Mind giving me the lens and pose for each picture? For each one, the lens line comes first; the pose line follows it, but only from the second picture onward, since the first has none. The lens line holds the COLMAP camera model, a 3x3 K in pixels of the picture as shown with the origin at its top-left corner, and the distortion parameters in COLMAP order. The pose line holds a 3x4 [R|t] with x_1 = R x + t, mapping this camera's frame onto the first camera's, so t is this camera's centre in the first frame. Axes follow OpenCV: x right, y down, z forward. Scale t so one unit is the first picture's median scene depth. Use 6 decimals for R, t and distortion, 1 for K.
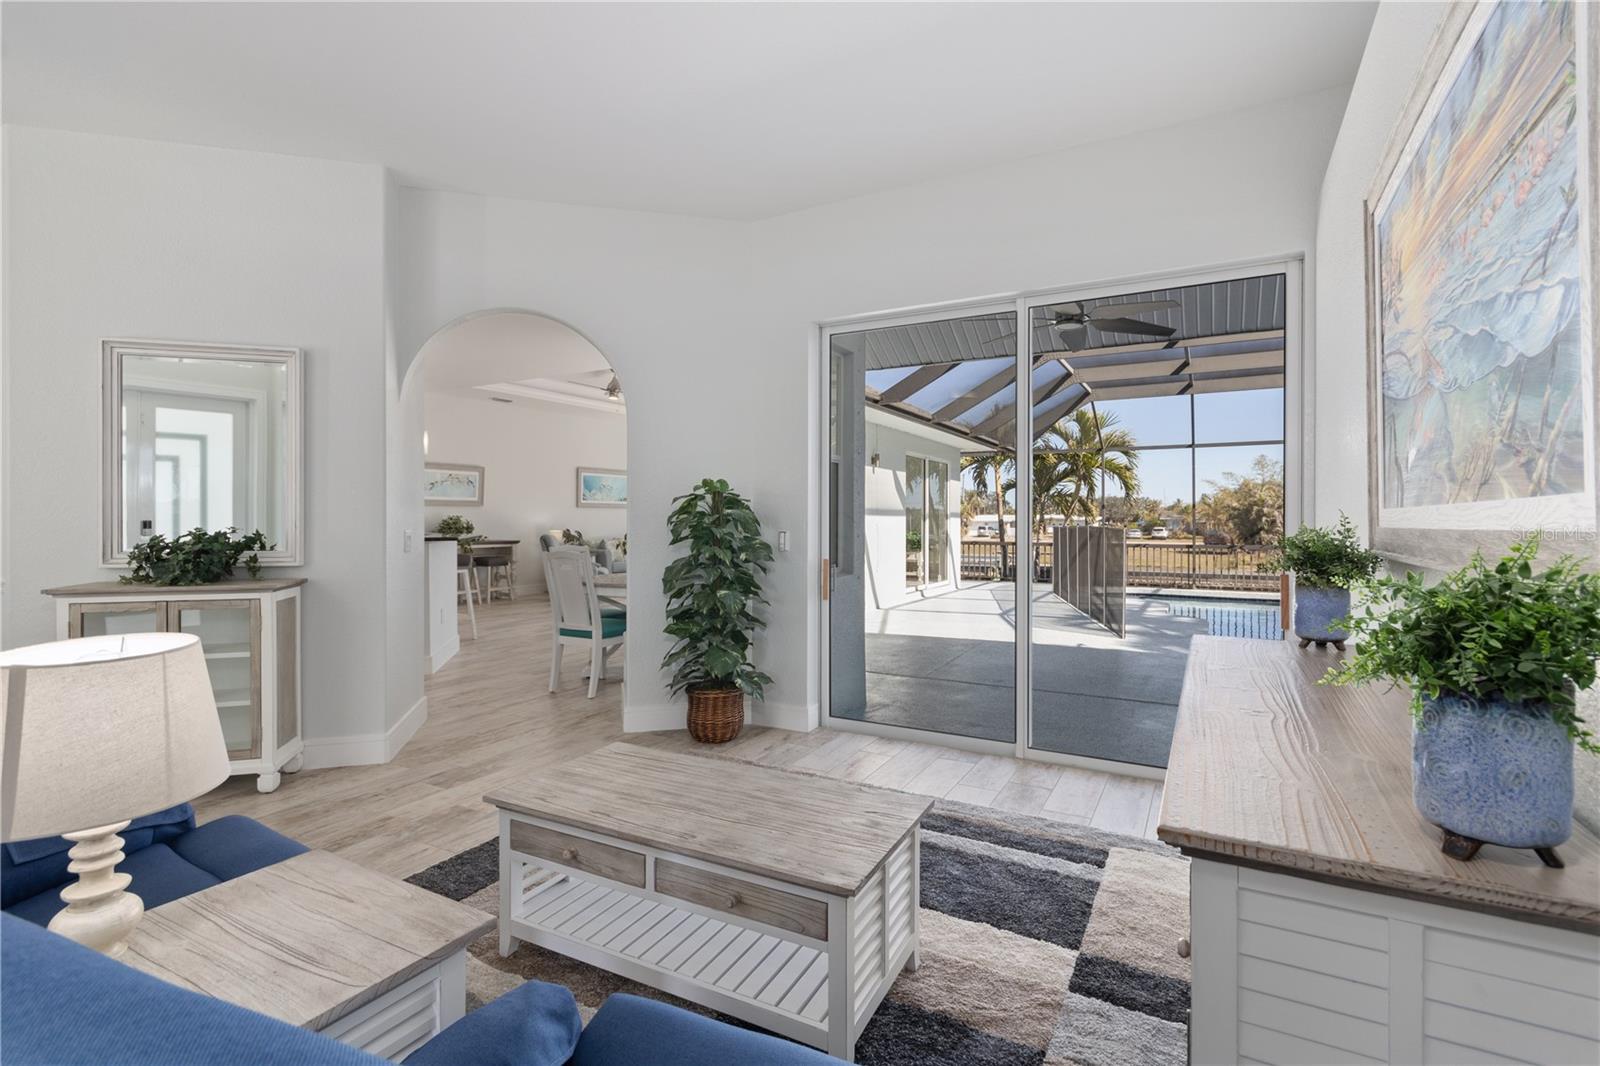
lens RADIAL K [[753.9, 0, 797.2], [0, 753.9, 511.3], [0, 0, 1]] dist [-0.001219, -0.000310]
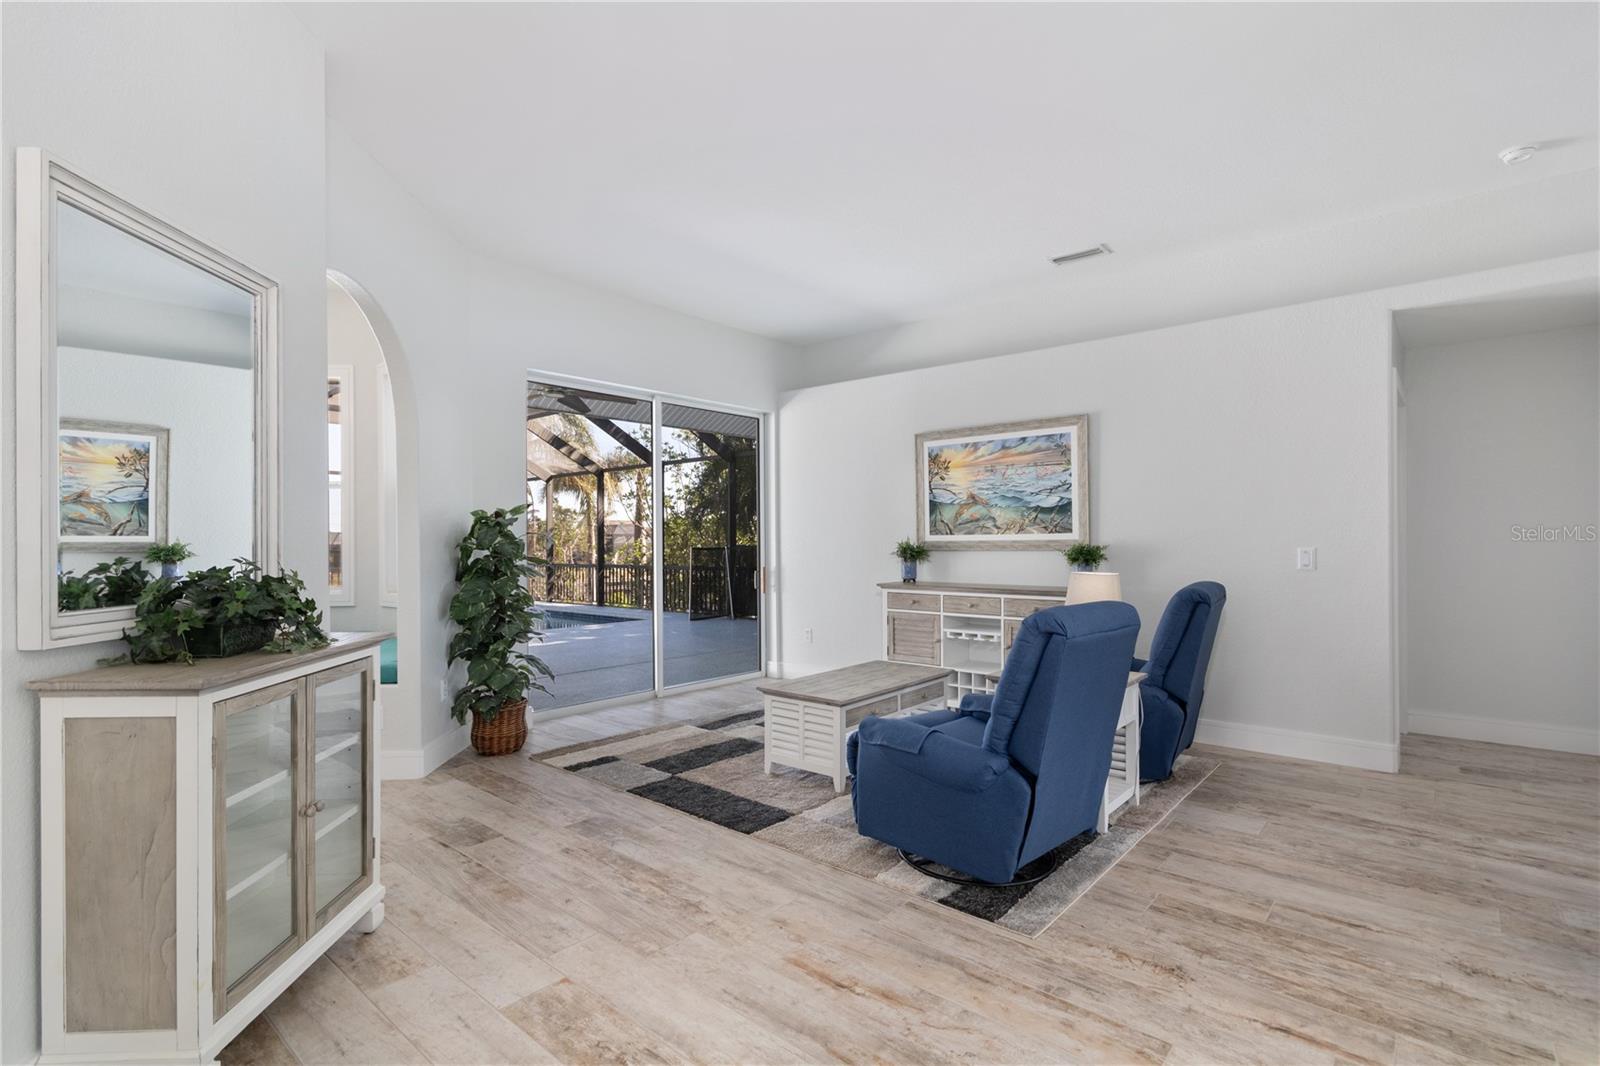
lens RADIAL K [[734.8, 0, 803.9], [0, 734.8, 541.3], [0, 0, 1]] dist [-0.000997, -0.000158]
pose [[0.212810, -0.000470, 0.977094, -1.113182], [0.003077, 0.999995, -0.000189, 0.012505], [-0.977089, 0.003046, 0.212810, 0.403350]]
